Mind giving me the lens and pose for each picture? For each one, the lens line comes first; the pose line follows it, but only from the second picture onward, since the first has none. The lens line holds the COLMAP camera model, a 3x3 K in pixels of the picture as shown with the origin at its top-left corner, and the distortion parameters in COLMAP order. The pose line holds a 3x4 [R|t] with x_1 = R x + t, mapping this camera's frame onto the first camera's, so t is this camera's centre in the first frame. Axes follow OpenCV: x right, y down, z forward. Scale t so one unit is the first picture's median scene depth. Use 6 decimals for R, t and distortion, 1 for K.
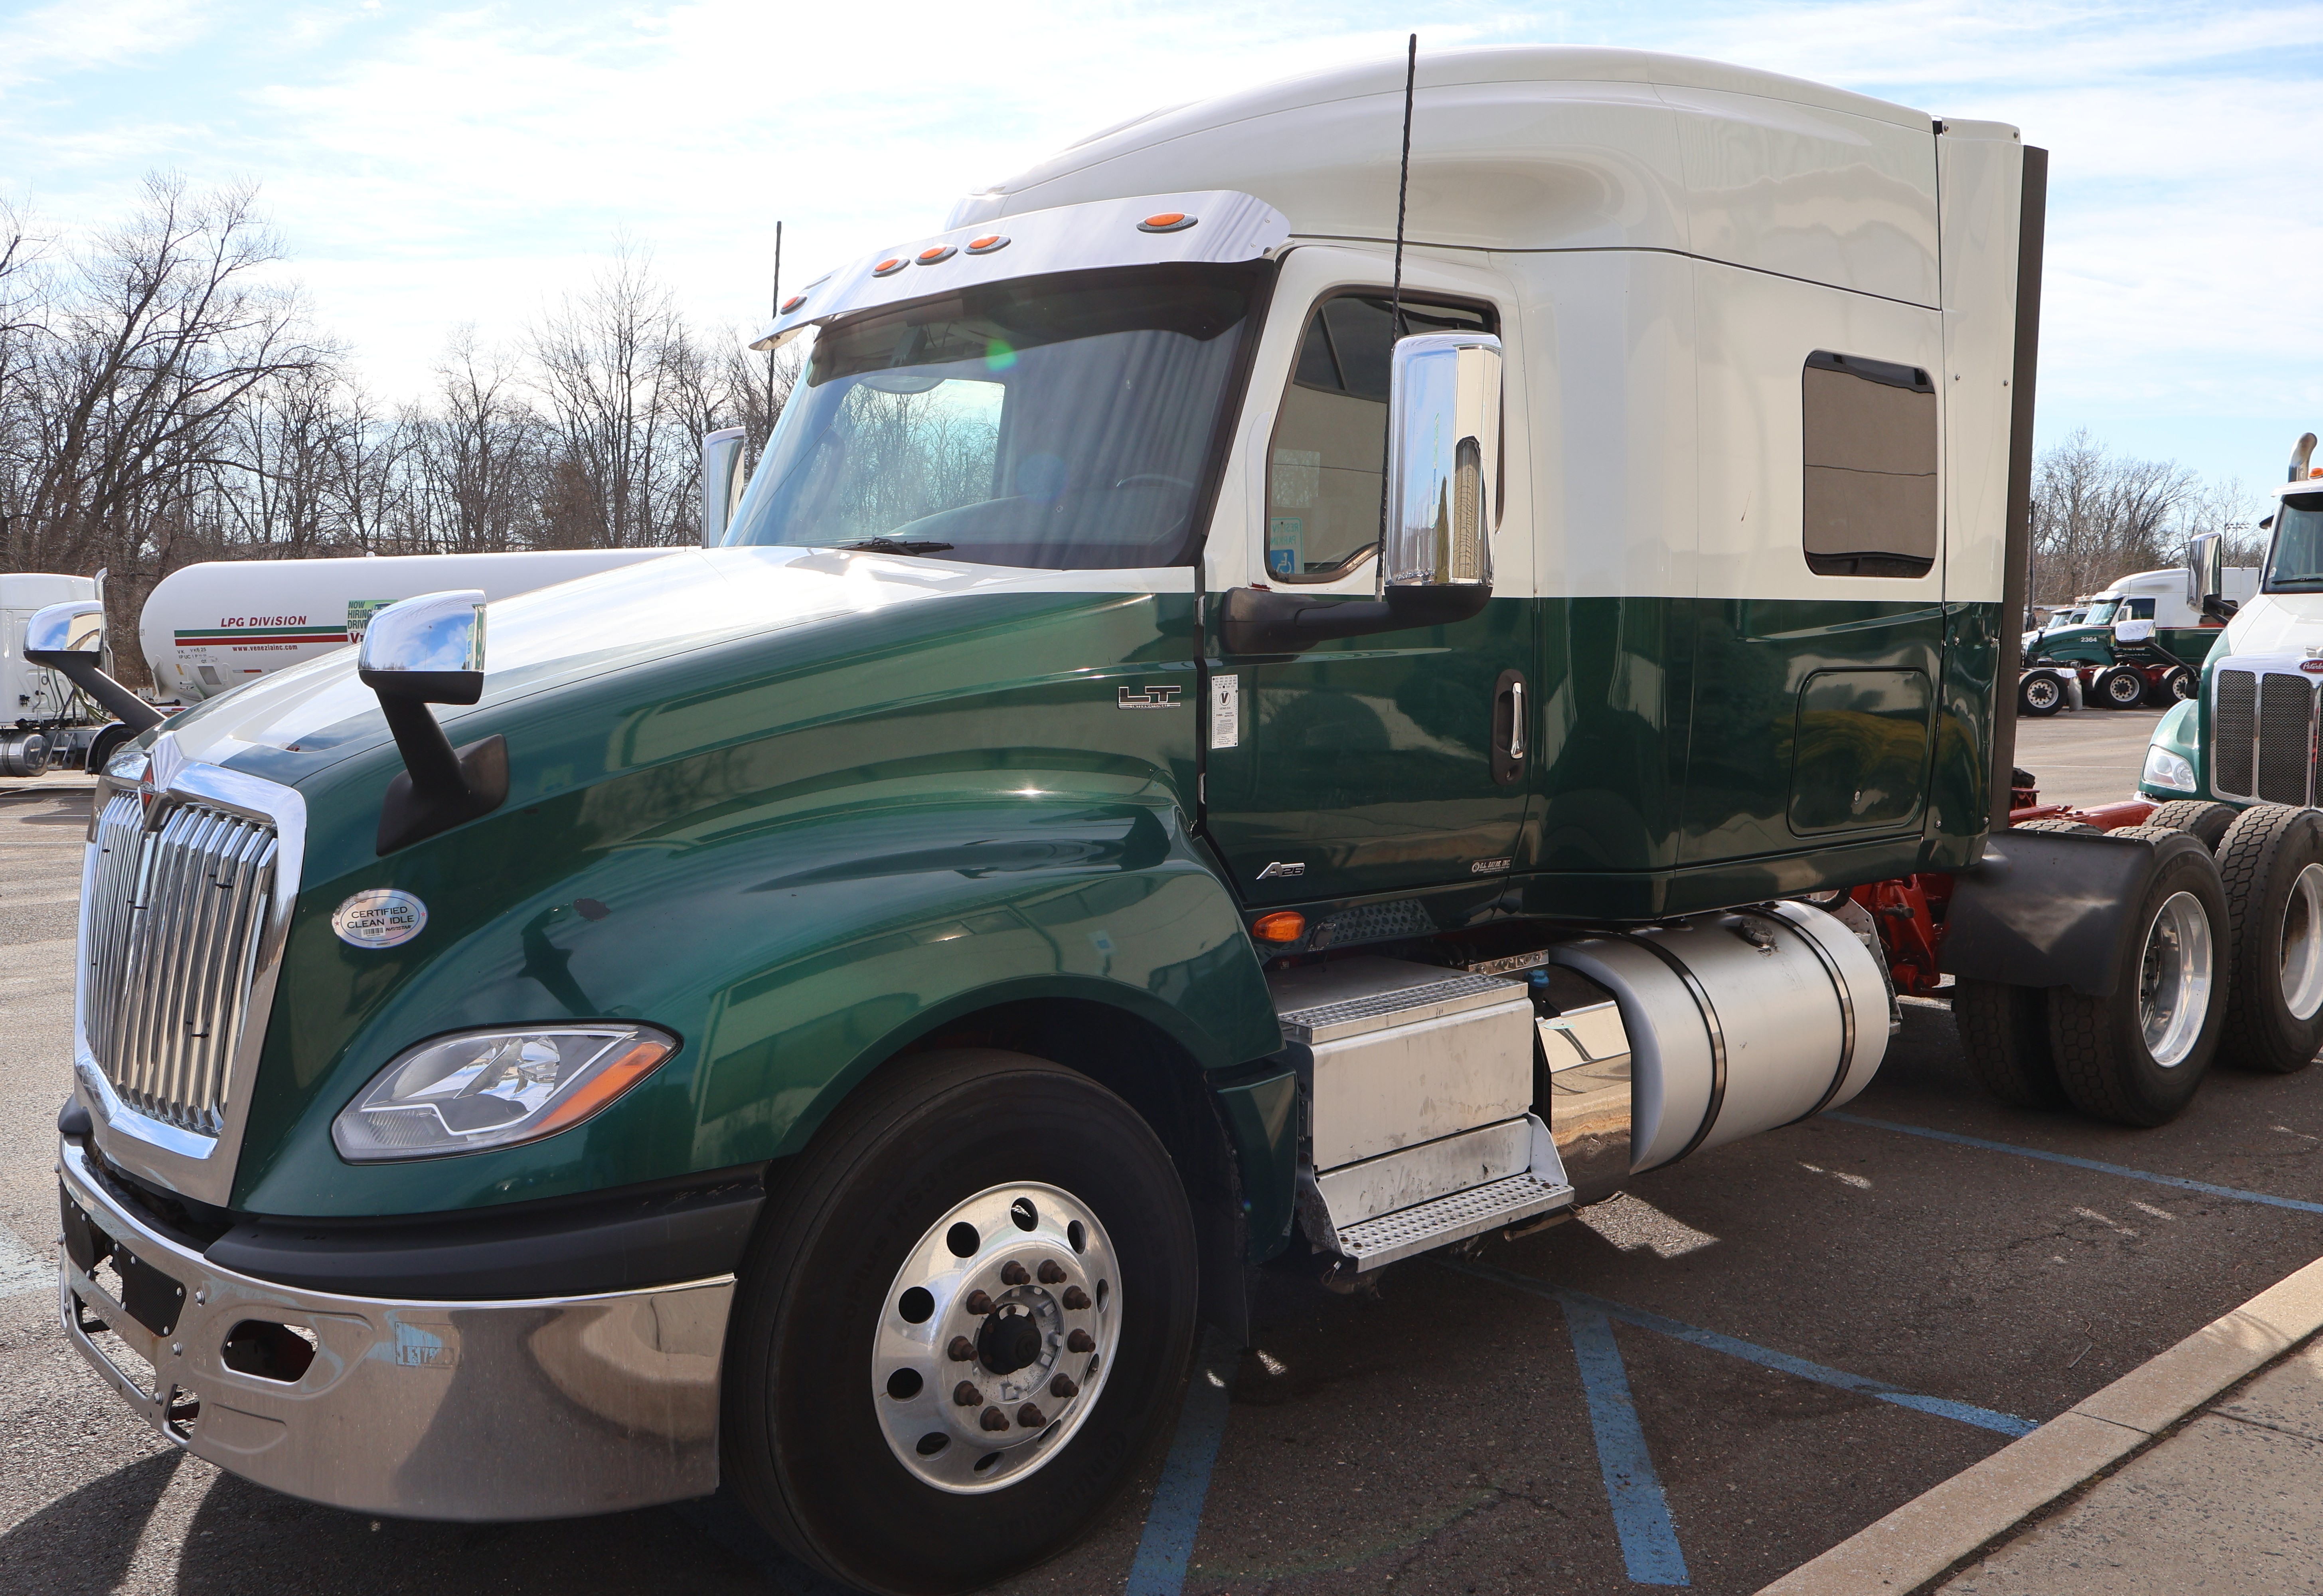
lens RADIAL K [[2133.9, 0, 1159.0], [0, 2133.9, 819.6], [0, 0, 1]] dist [0.002348, 0.012373]
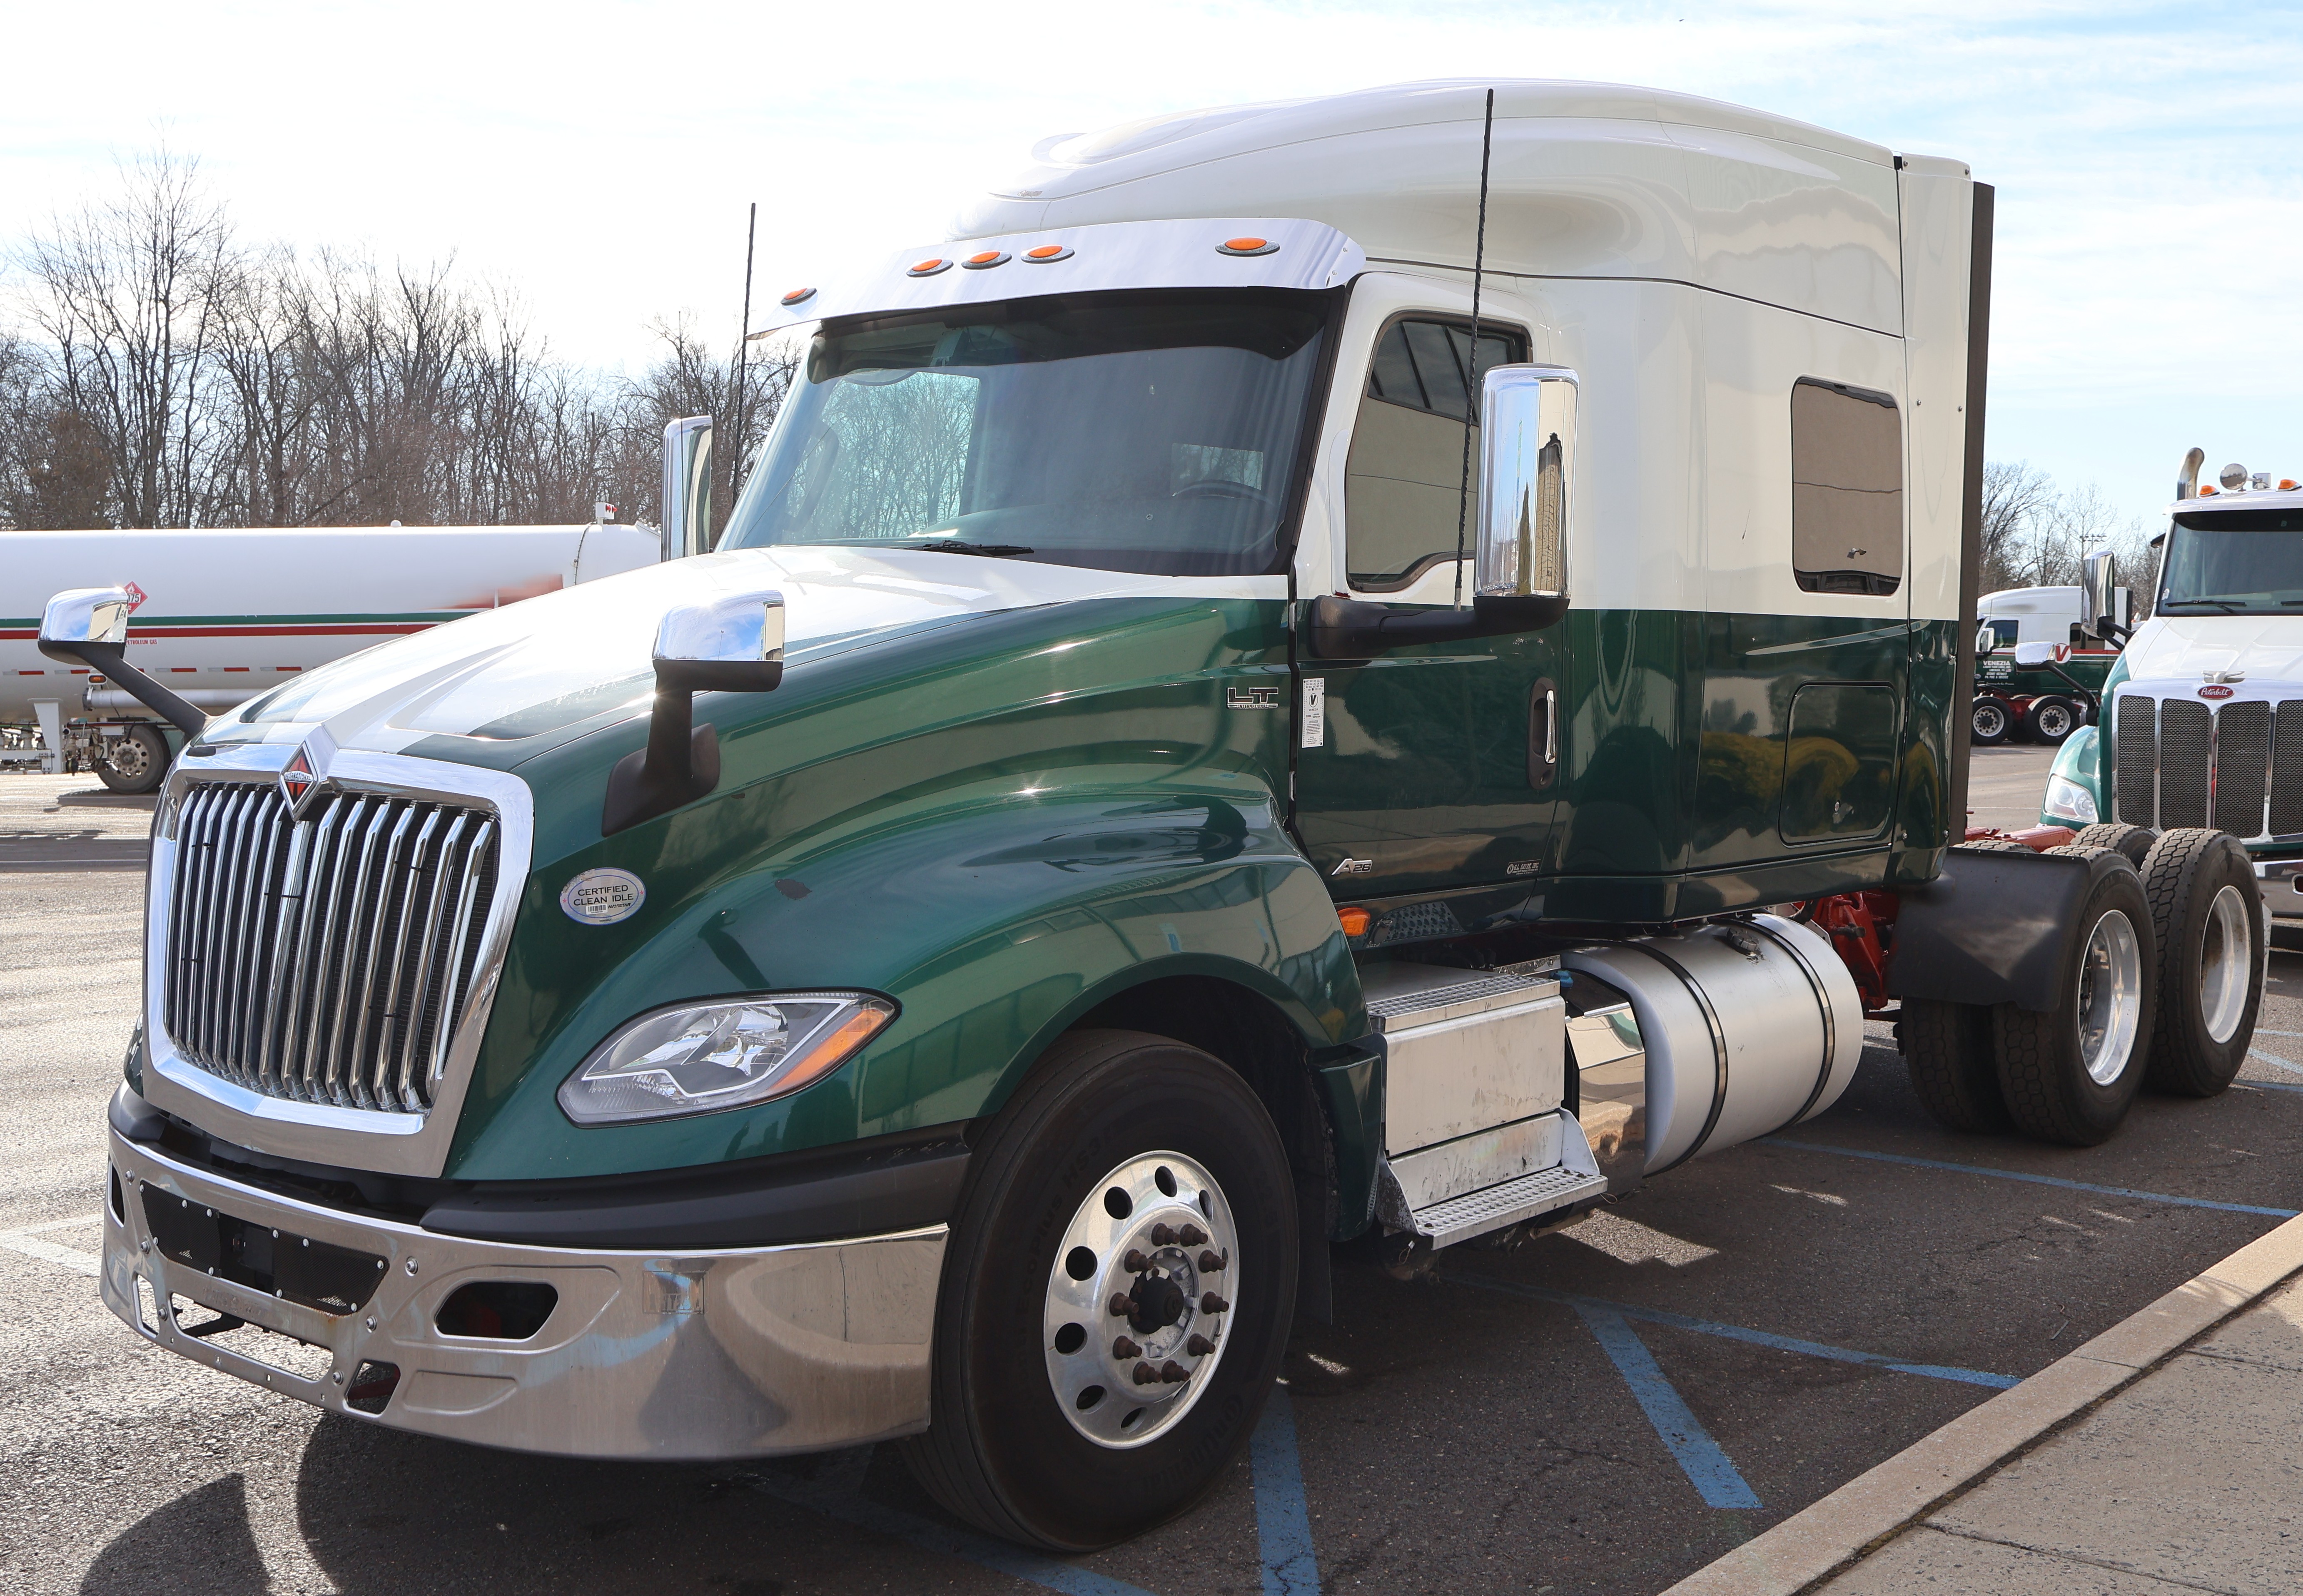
lens RADIAL K [[3108.6, 0, 1151.5], [0, 3108.6, 798.0], [0, 0, 1]] dist [0.015854, 0.005414]
pose [[0.981169, 0.003493, 0.193121, -0.324585], [0.004451, 0.999162, -0.040685, 0.050477], [-0.193102, 0.040779, 0.980331, -0.458912]]
